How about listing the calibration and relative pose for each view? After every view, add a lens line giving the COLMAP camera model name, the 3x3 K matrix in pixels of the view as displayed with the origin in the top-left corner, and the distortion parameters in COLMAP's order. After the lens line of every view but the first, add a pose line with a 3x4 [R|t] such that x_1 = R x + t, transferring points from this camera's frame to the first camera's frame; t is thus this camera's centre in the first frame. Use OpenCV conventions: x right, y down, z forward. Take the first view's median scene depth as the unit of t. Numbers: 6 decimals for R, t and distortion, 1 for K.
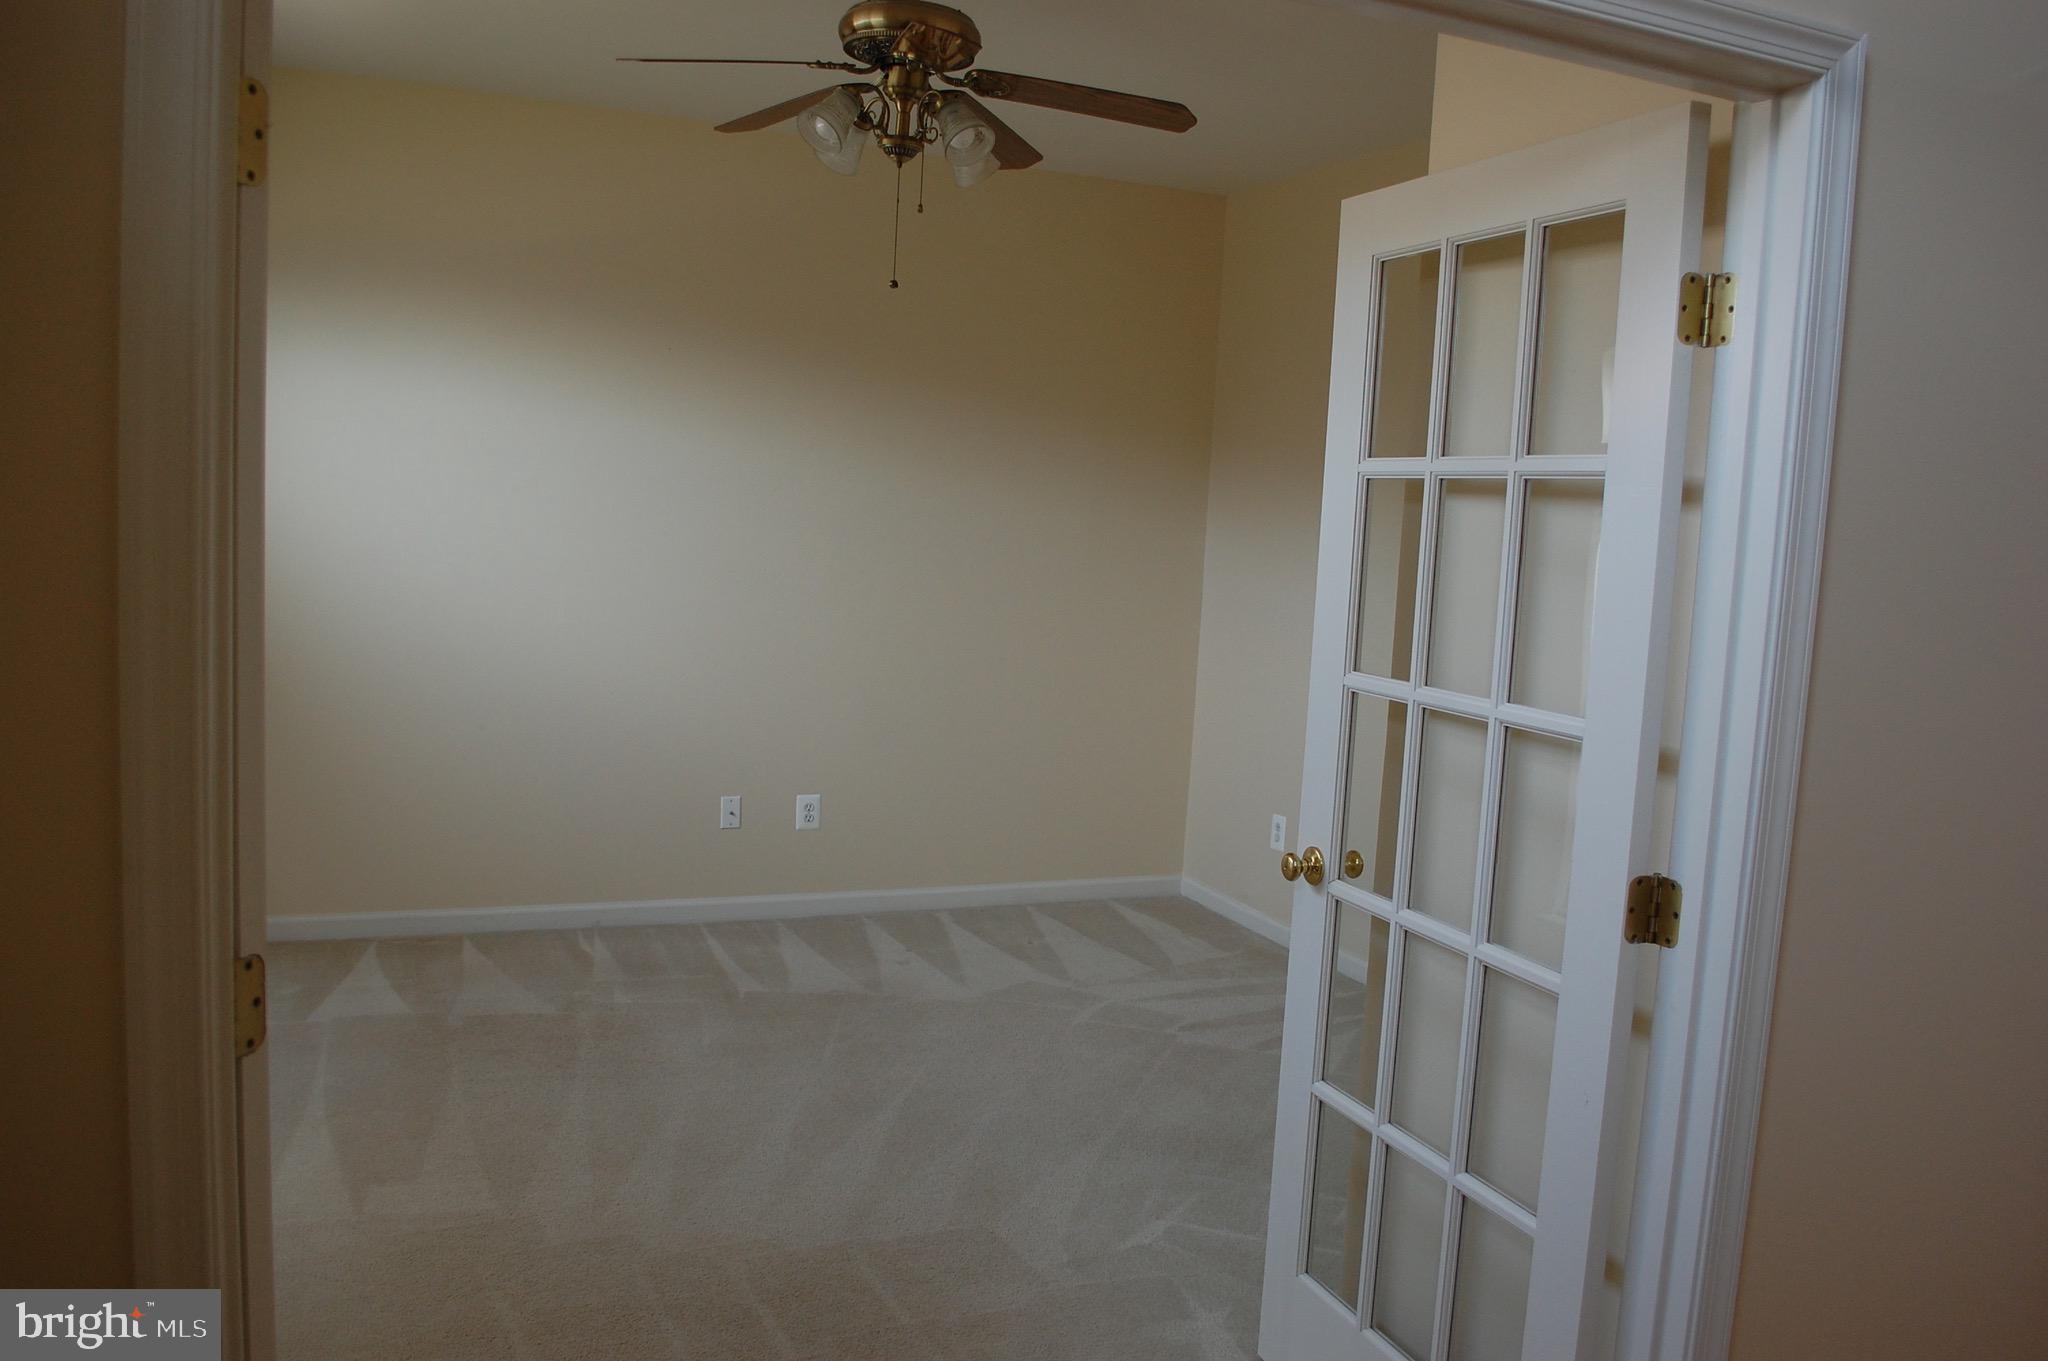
lens RADIAL K [[1660.7, 0, 1023.7], [0, 1660.7, 690.4], [0, 0, 1]] dist [-0.086095, 0.010248]
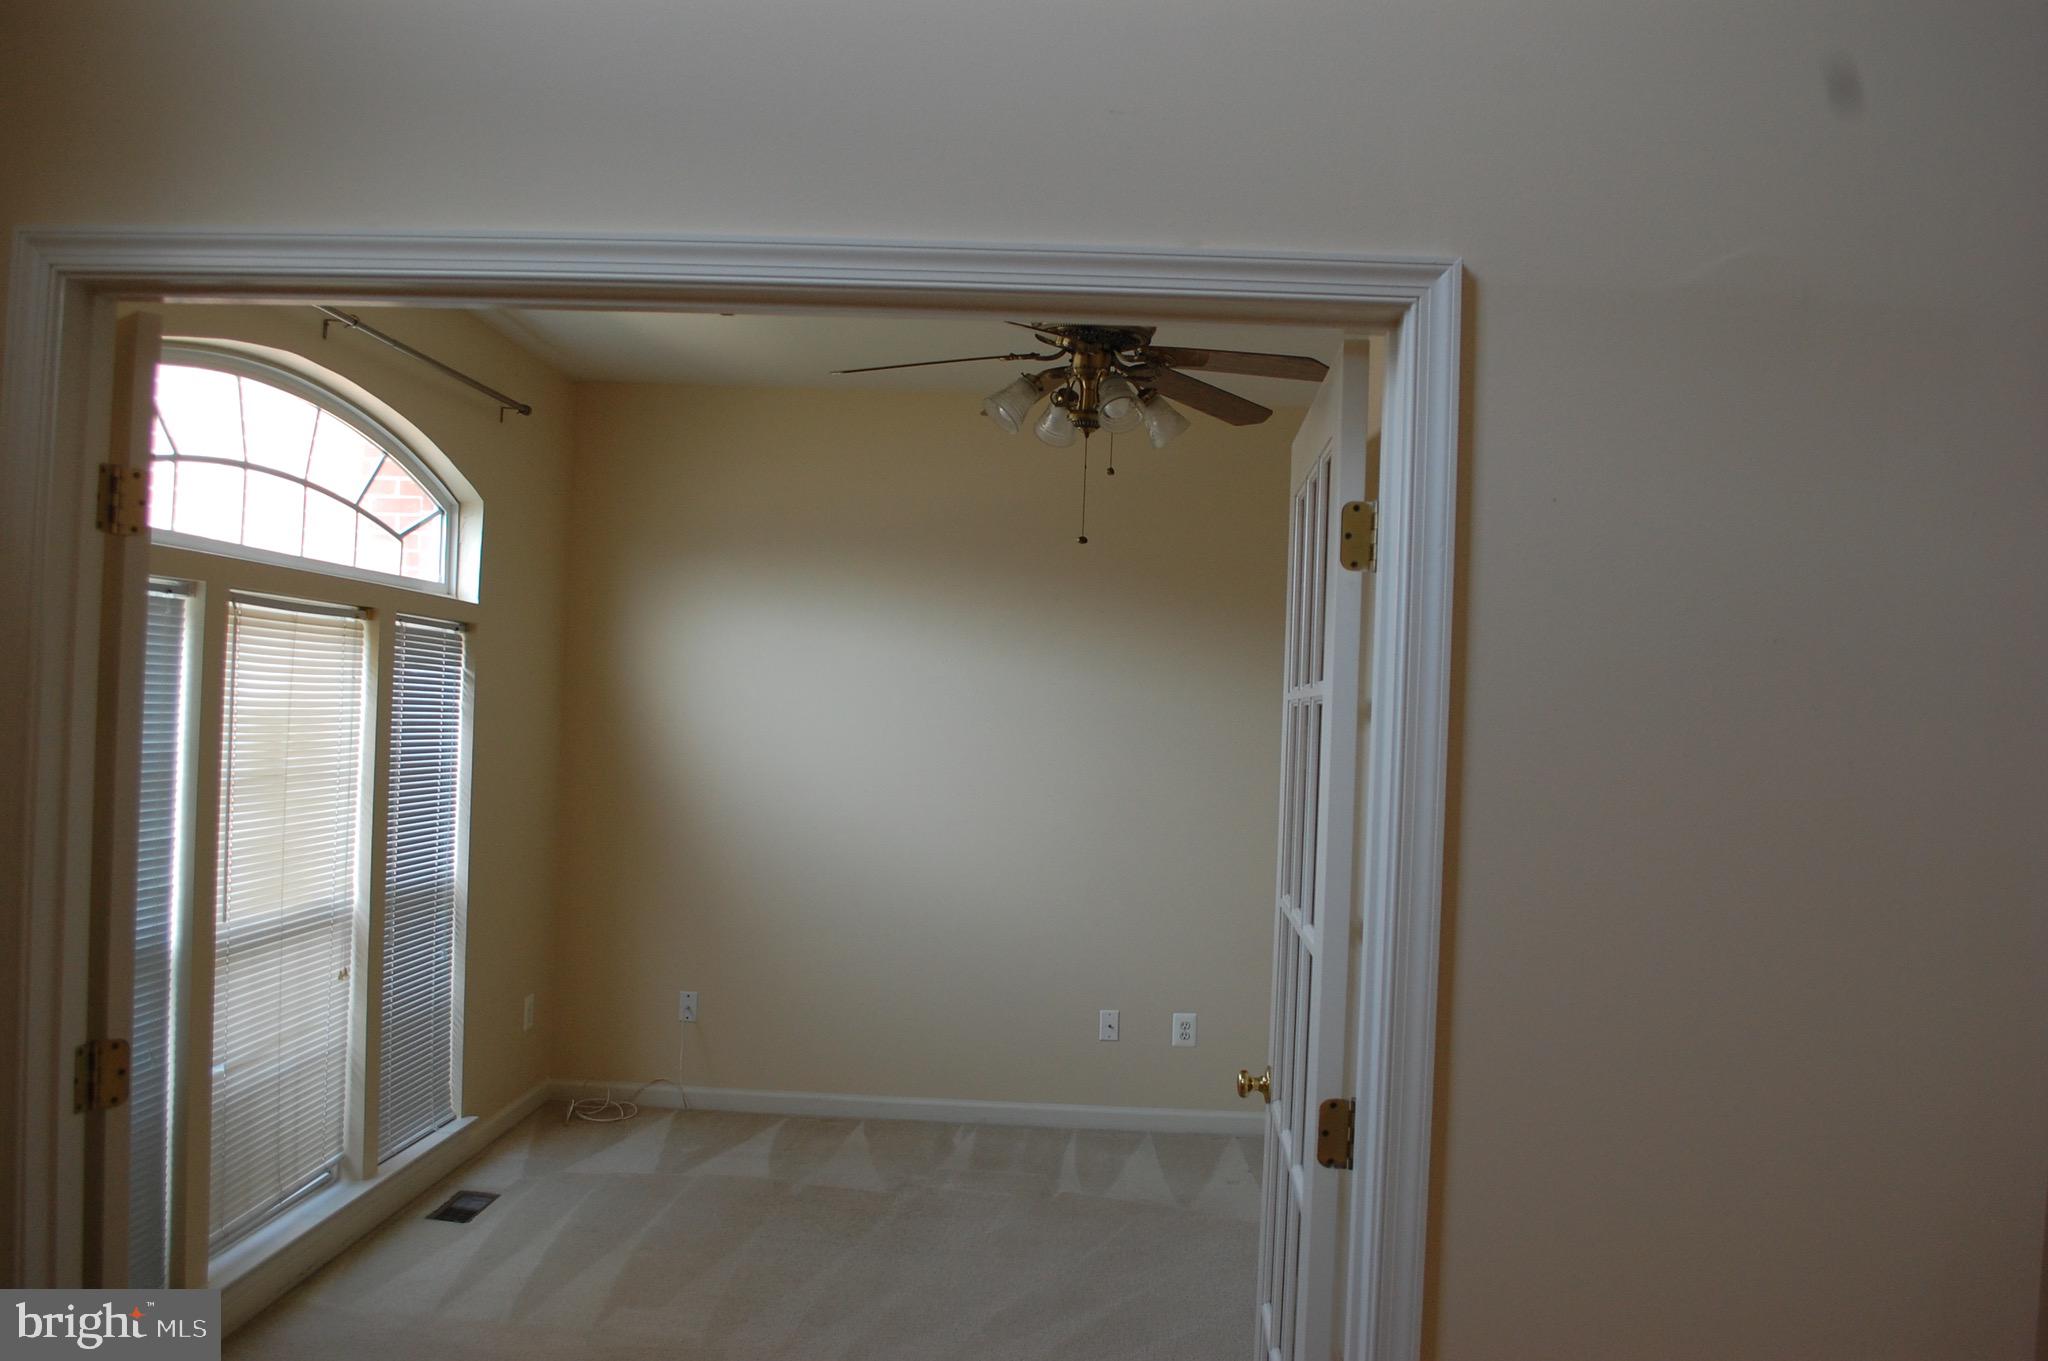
lens RADIAL K [[1660.7, 0, 1036.5], [0, 1660.7, 681.1], [0, 0, 1]] dist [-0.086095, 0.010248]
pose [[0.902609, -0.026132, -0.429668, 0.272040], [-0.036768, 0.989828, -0.137439, 0.002669], [0.428888, 0.139852, 0.892466, -0.001187]]
